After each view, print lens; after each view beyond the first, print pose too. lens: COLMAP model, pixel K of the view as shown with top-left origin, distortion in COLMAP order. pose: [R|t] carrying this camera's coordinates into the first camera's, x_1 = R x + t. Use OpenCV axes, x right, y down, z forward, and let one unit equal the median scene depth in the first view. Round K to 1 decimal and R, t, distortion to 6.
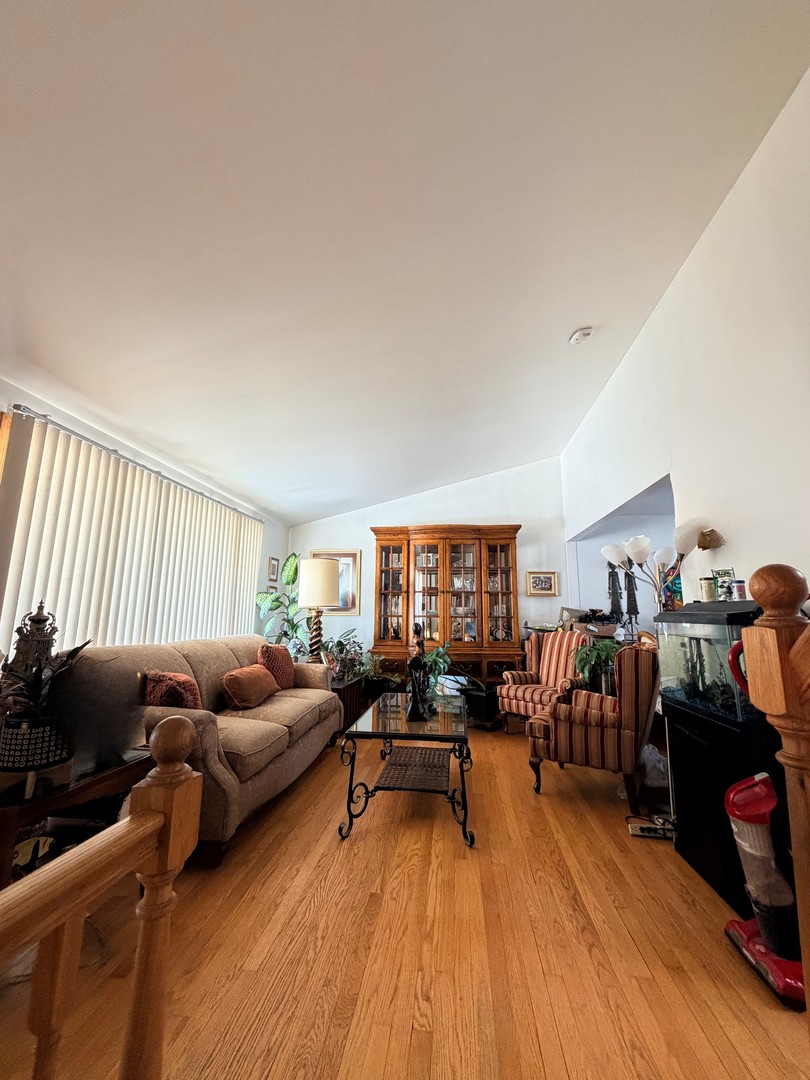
lens RADIAL K [[428.5, 0, 406.8], [0, 428.5, 540.4], [0, 0, 1]] dist [-0.002751, -0.000035]
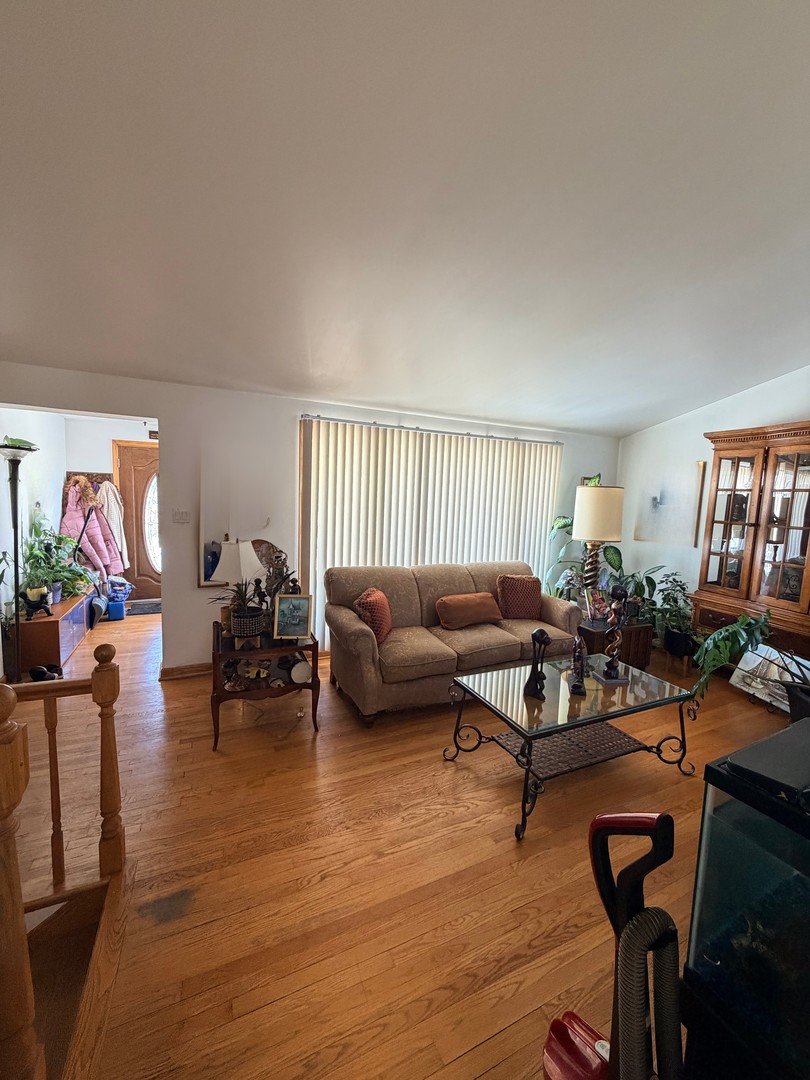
lens RADIAL K [[428.5, 0, 407.1], [0, 428.5, 538.7], [0, 0, 1]] dist [-0.002751, -0.000035]
pose [[0.528550, 0.106751, -0.842163, 0.673388], [0.110777, 0.974905, 0.193101, -0.125851], [0.841643, -0.195356, 0.503461, 0.406099]]
